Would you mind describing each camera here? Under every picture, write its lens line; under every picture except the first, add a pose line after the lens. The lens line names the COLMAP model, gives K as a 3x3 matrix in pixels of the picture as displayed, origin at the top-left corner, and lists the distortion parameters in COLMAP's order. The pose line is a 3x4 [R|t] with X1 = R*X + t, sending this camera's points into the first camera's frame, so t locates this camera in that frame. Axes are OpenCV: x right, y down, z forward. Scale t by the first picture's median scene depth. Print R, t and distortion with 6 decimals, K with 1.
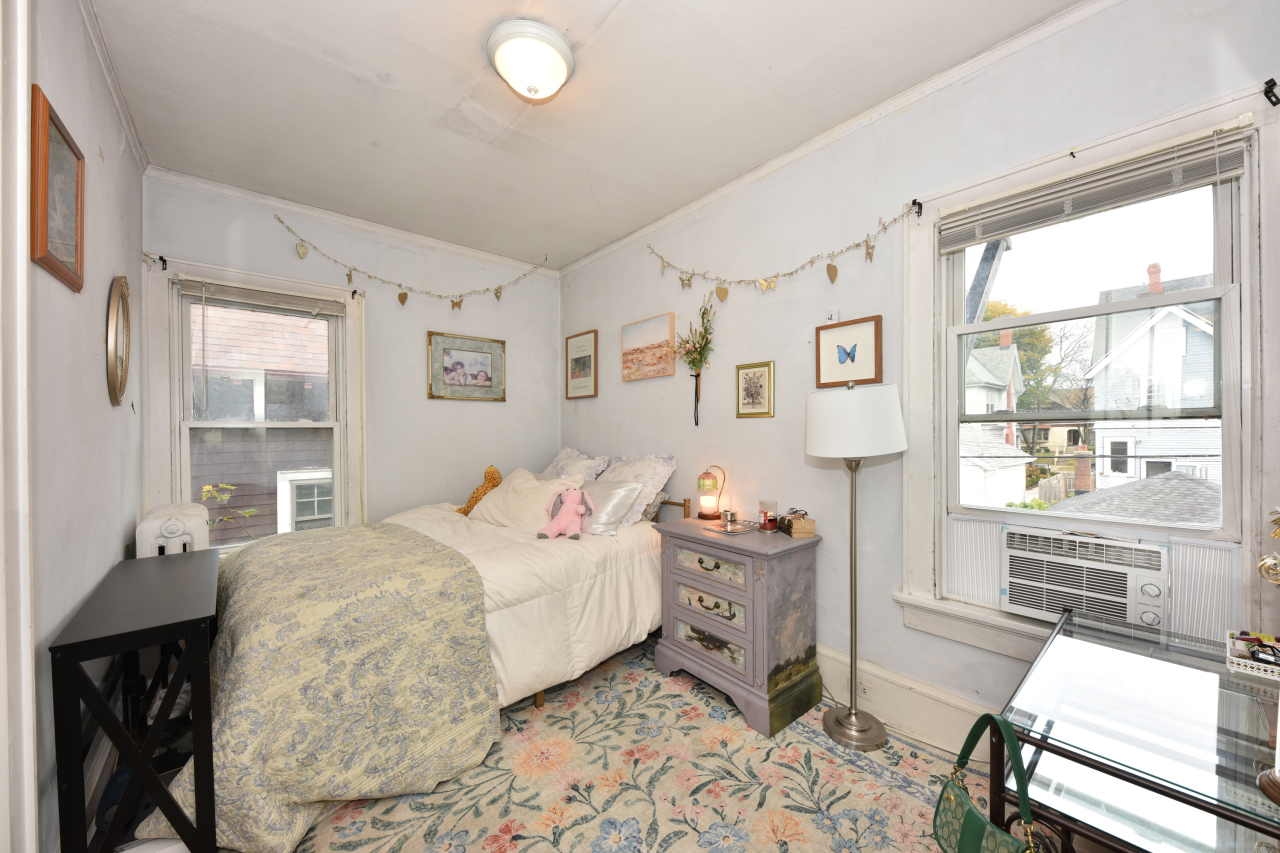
lens RADIAL K [[462.8, 0, 641.8], [0, 462.8, 433.7], [0, 0, 1]] dist [0.015195, -0.007111]
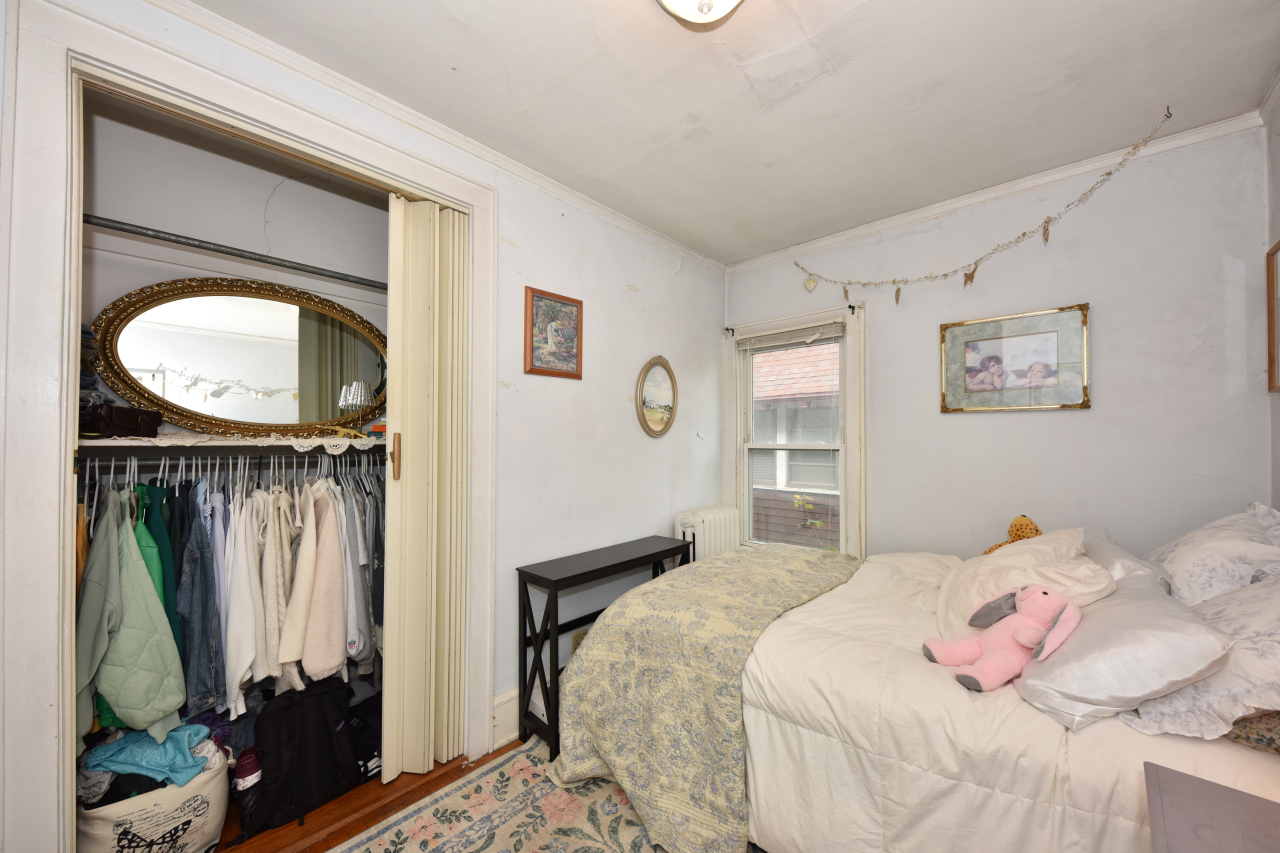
lens RADIAL K [[462.8, 0, 641.8], [0, 462.8, 433.7], [0, 0, 1]] dist [0.015195, -0.007111]
pose [[0.103853, -0.004992, -0.994580, 0.439956], [-0.005646, 0.999968, -0.005609, -0.061915], [0.994577, 0.006198, 0.103822, 0.768714]]
